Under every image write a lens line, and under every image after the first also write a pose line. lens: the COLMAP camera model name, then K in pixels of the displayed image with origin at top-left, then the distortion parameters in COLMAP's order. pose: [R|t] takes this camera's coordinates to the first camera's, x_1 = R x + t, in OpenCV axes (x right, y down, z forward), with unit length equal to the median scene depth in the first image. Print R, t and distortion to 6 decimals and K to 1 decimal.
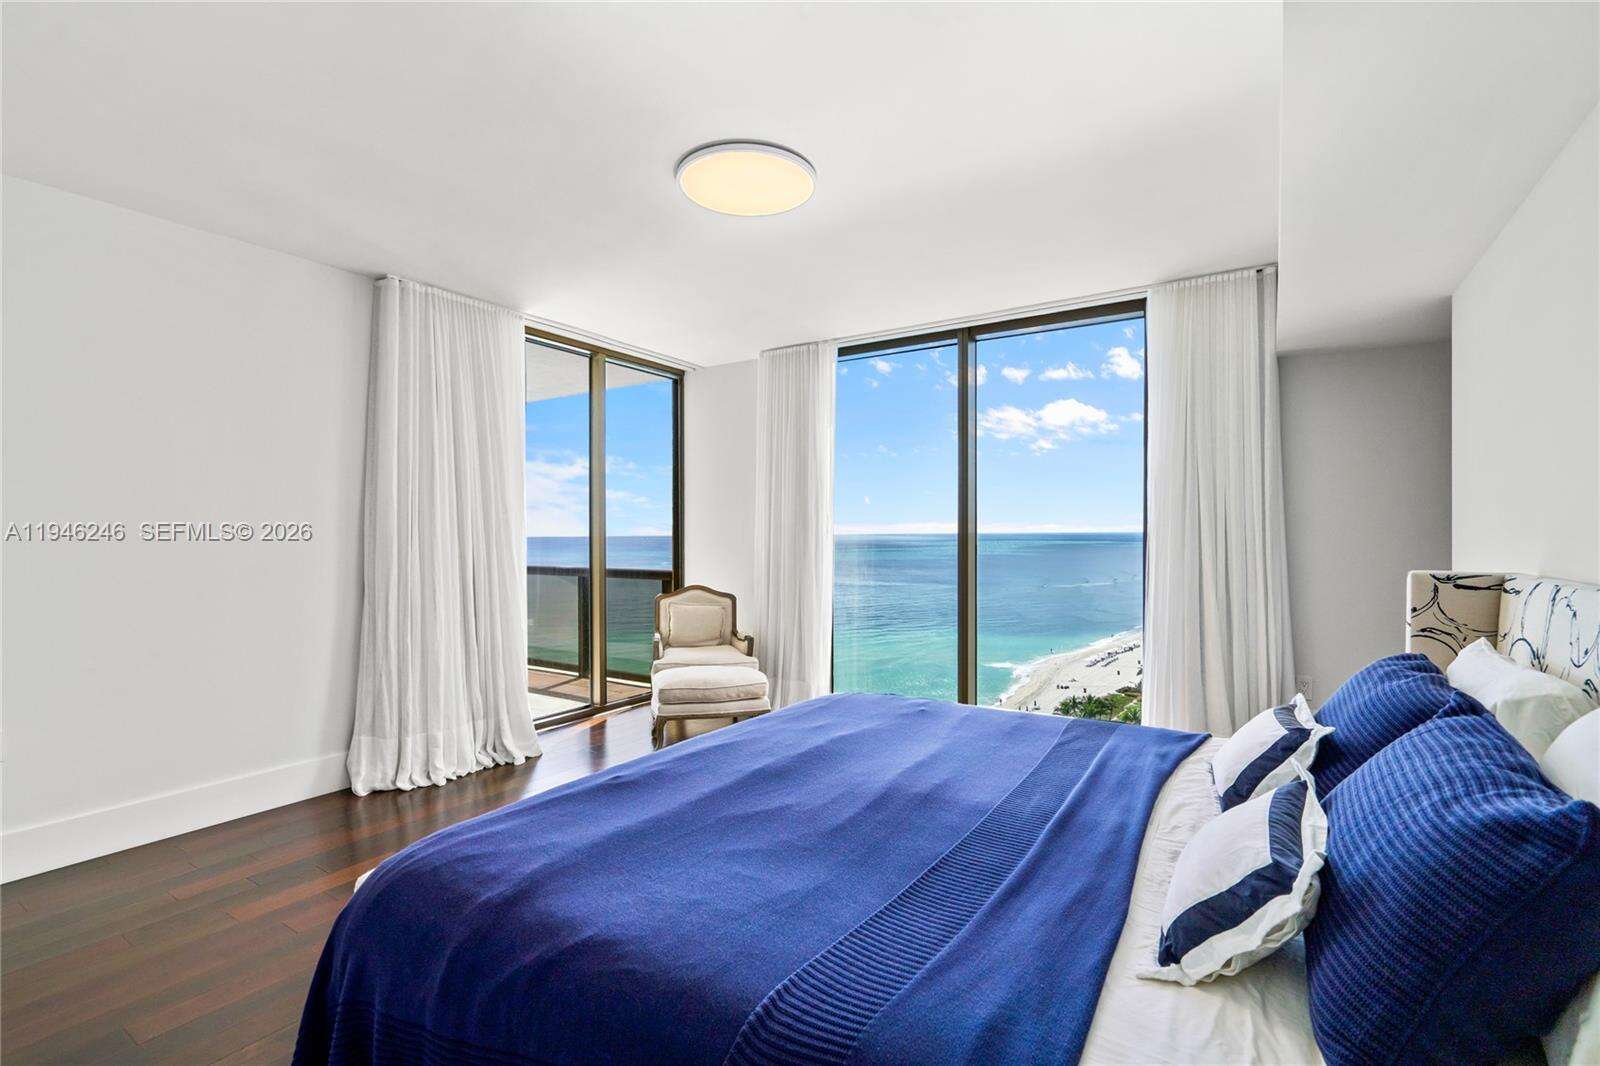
lens RADIAL K [[724.6, 0, 804.0], [0, 724.6, 536.1], [0, 0, 1]] dist [-0.012786, 0.009818]
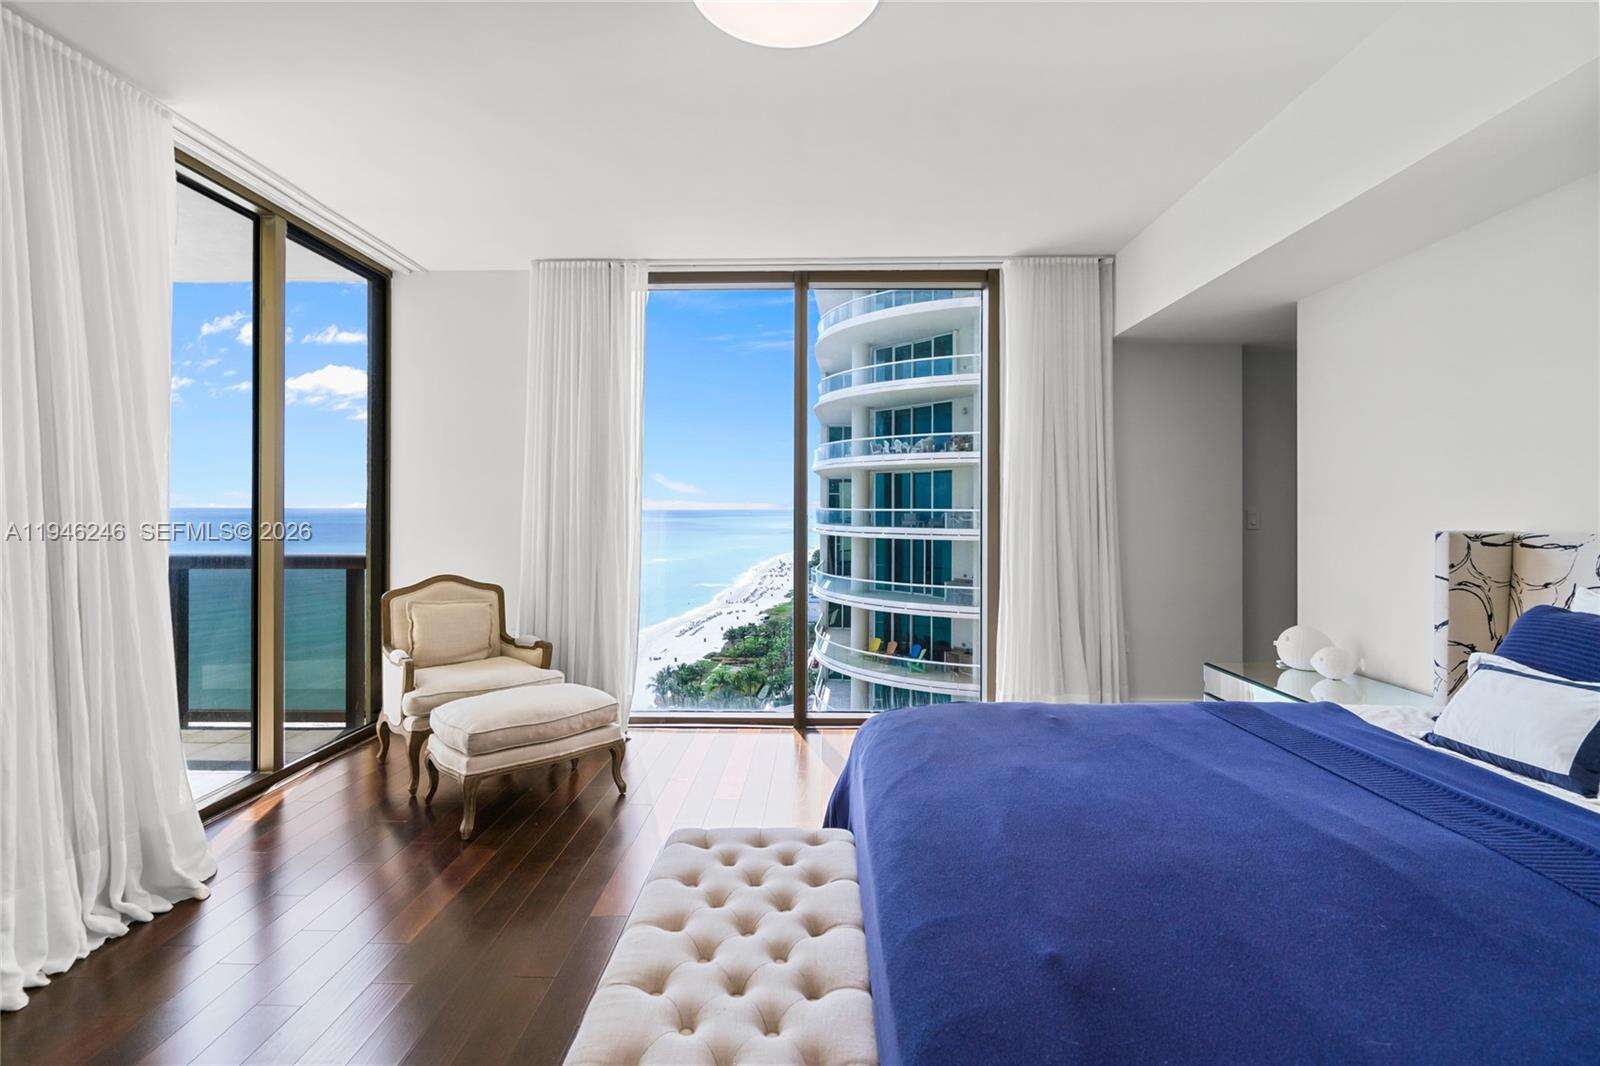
lens RADIAL K [[730.2, 0, 805.7], [0, 730.2, 511.0], [0, 0, 1]] dist [-0.014698, 0.010252]
pose [[0.850650, -0.000121, 0.525732, -0.437766], [0.000744, 0.999999, -0.000974, 0.012932], [-0.525732, 0.001219, 0.850649, 0.420877]]
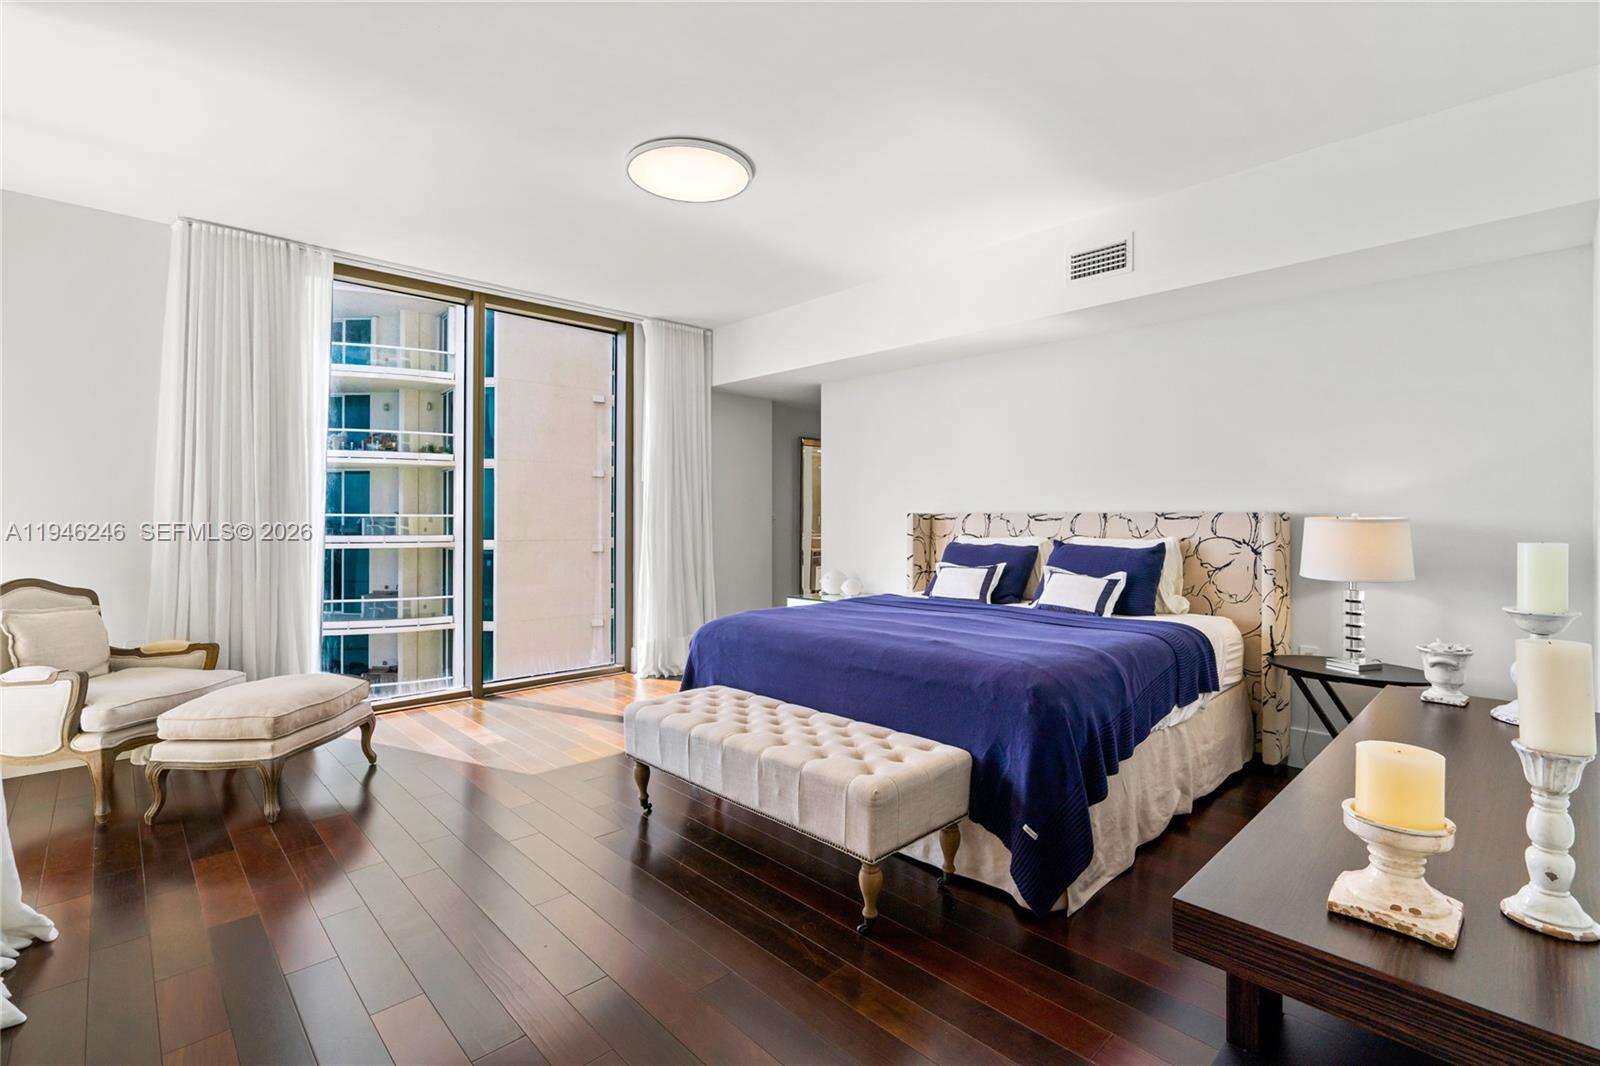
lens RADIAL K [[730.2, 0, 805.7], [0, 730.2, 511.0], [0, 0, 1]] dist [-0.014698, 0.010252]
pose [[0.234214, 0.009063, 0.972143, -1.167368], [0.001946, 0.999950, -0.009791, 0.048735], [-0.972183, 0.004185, 0.234184, 0.578090]]
